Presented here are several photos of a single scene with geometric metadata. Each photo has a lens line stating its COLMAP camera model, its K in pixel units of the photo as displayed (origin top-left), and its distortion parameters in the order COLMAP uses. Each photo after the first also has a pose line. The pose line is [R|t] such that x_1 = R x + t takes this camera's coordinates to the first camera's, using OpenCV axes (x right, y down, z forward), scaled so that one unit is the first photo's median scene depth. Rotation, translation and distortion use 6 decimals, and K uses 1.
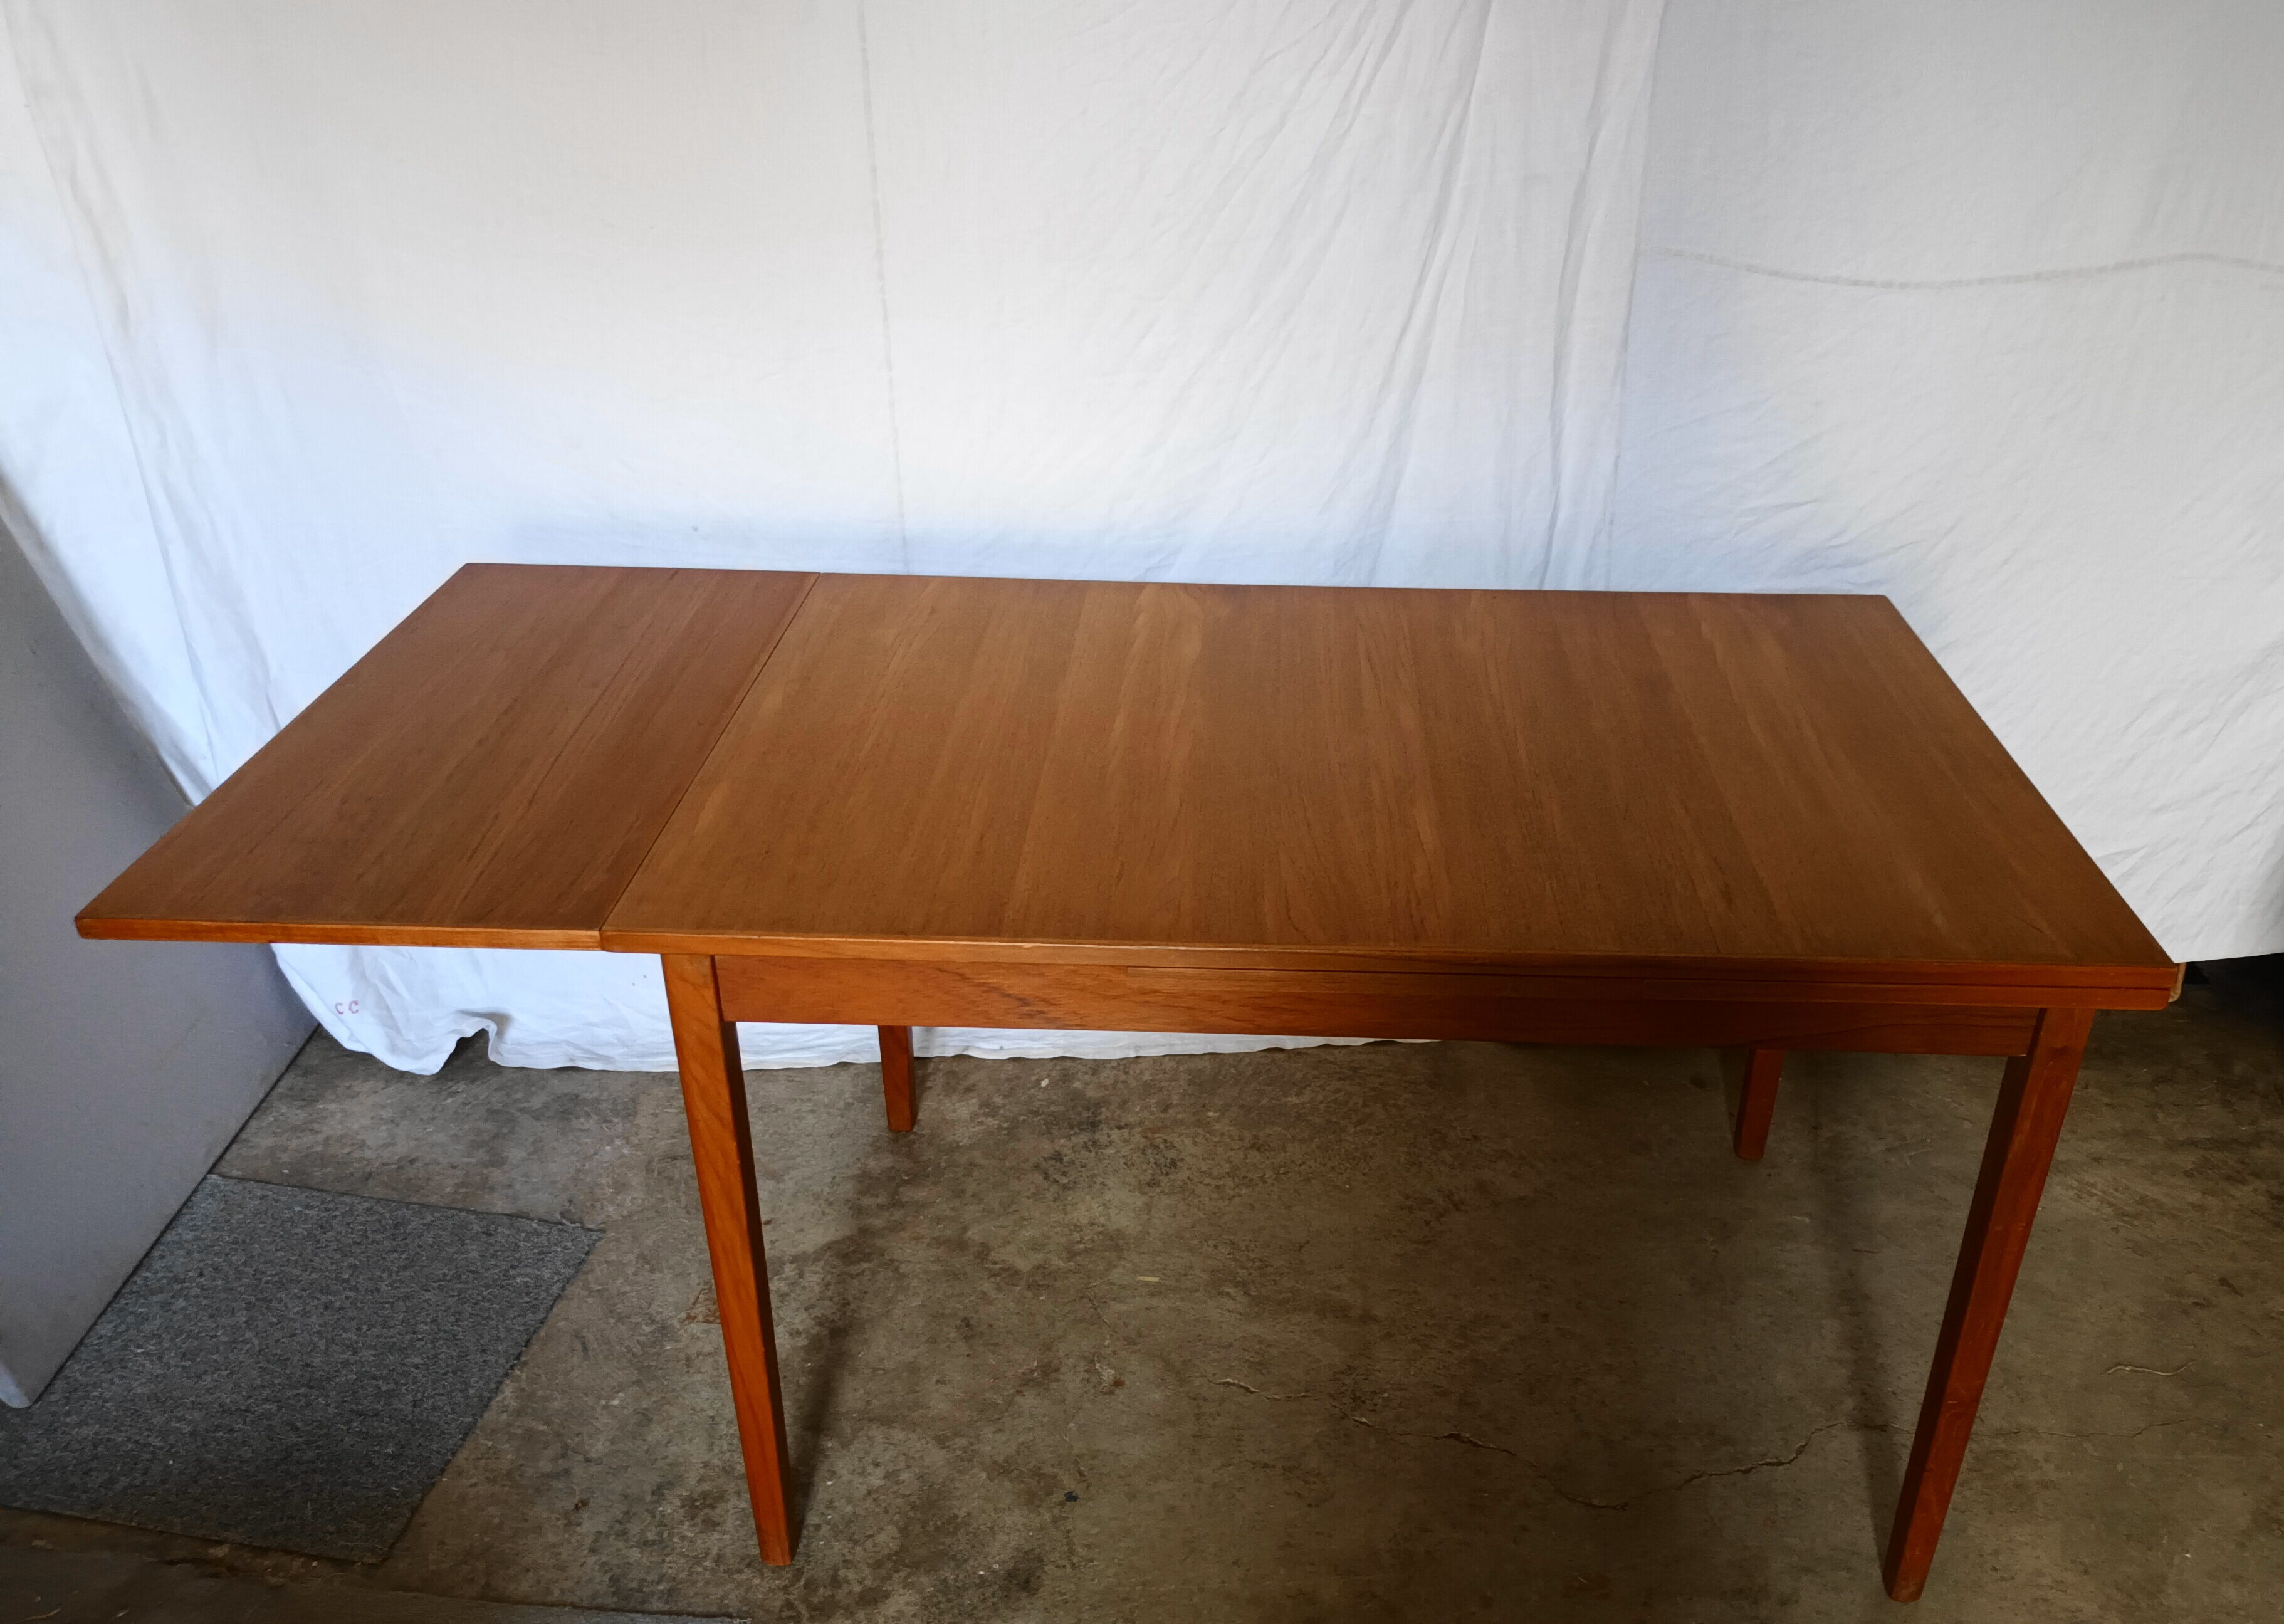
lens RADIAL K [[1898.5, 0, 1251.1], [0, 1898.5, 925.3], [0, 0, 1]] dist [0.028691, -0.016064]
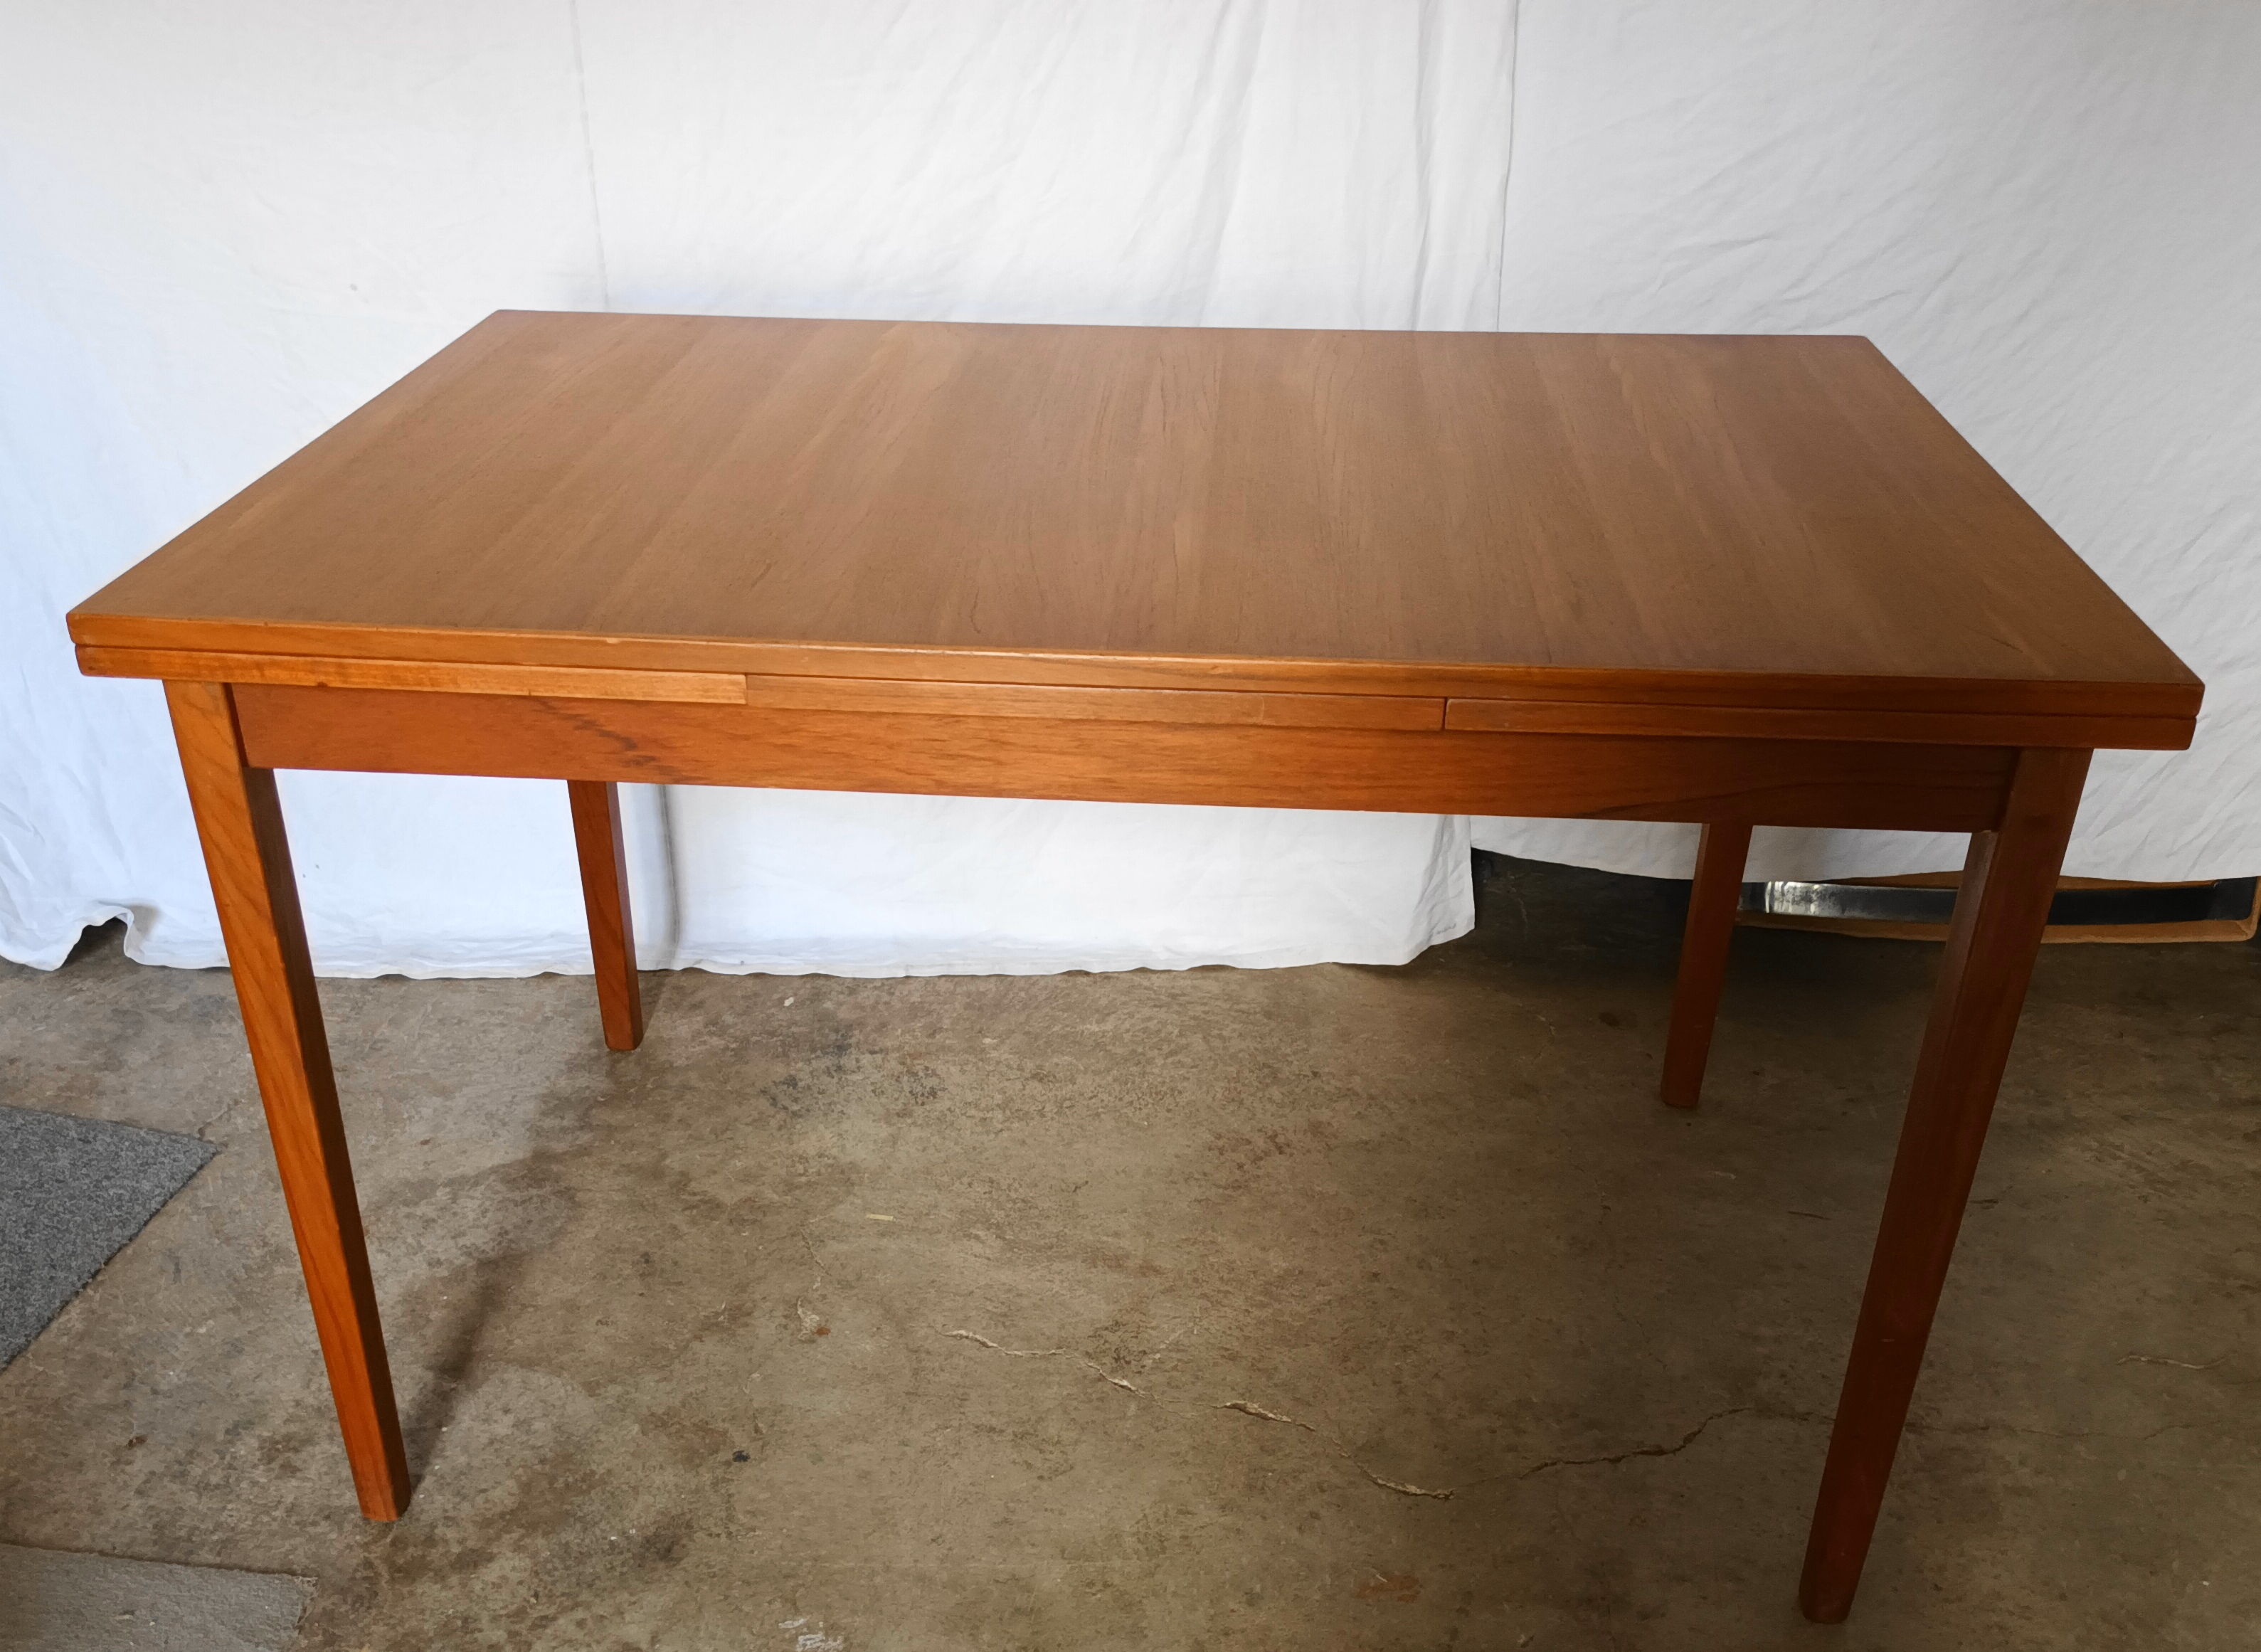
lens RADIAL K [[2144.8, 0, 1061.8], [0, 2144.8, 1058.7], [0, 0, 1]] dist [0.027622, 0.000000]
pose [[0.996741, 0.021628, -0.077711, 0.093338], [-0.020357, 0.999646, 0.017116, 0.105309], [0.078054, -0.015478, 0.996829, 0.111506]]
